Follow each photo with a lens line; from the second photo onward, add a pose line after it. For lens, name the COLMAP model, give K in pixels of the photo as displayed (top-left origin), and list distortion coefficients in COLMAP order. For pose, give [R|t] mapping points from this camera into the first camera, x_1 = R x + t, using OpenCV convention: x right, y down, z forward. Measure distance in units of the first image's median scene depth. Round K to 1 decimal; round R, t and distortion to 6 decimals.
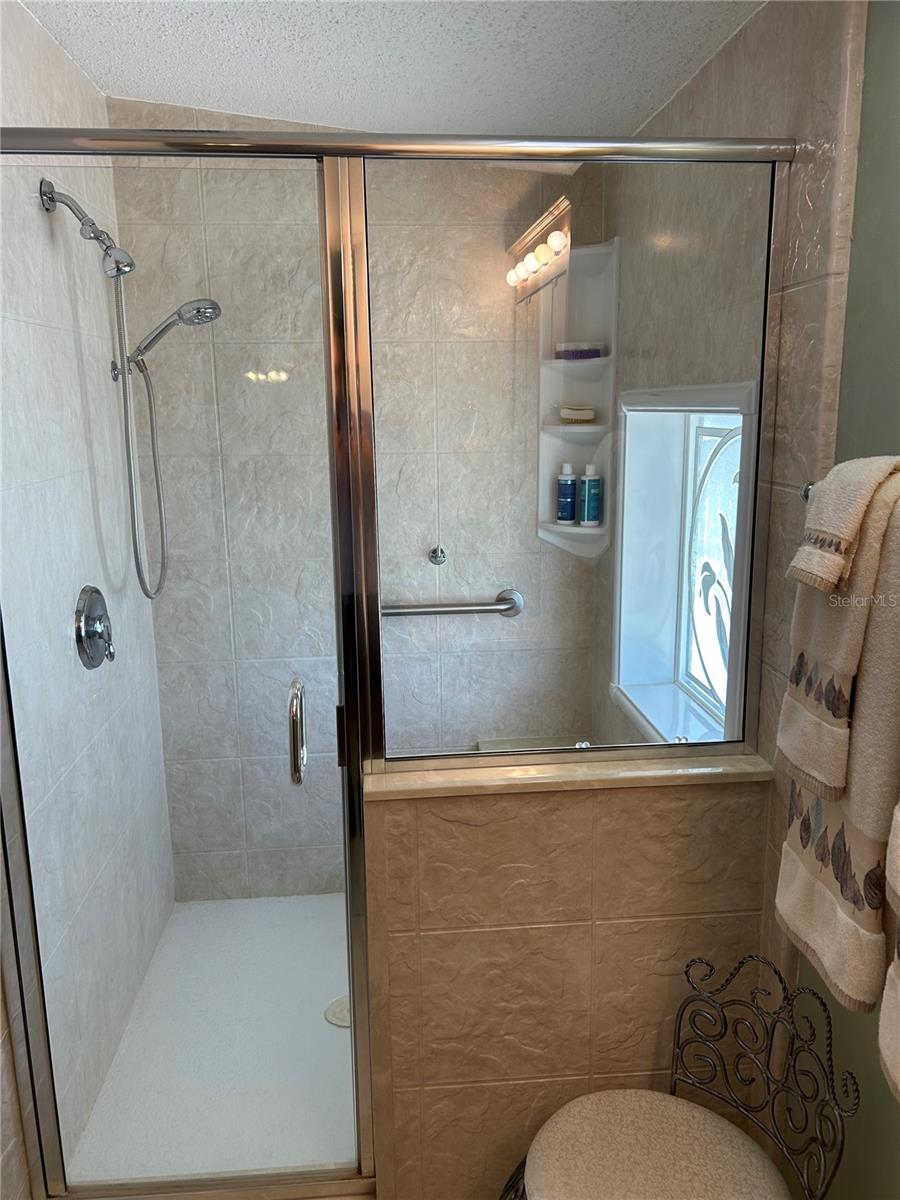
lens RADIAL K [[902.6, 0, 459.2], [0, 902.6, 604.2], [0, 0, 1]] dist [0.054734, -0.059537]
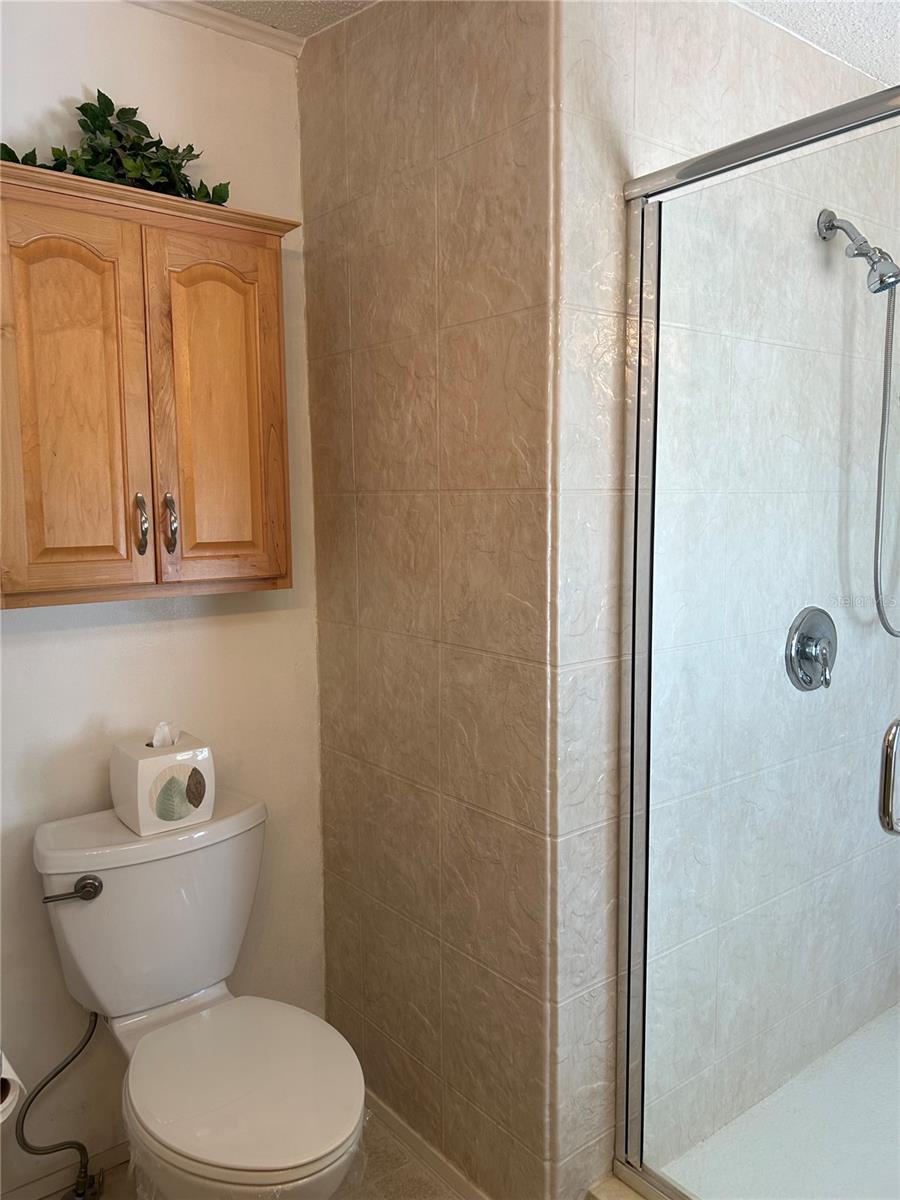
lens RADIAL K [[902.6, 0, 452.1], [0, 902.6, 596.4], [0, 0, 1]] dist [0.054734, -0.059537]
pose [[0.552844, 0.098020, -0.827500, 0.311726], [-0.181797, 0.983323, -0.004978, 0.073378], [0.813212, 0.153189, 0.561444, 0.200315]]
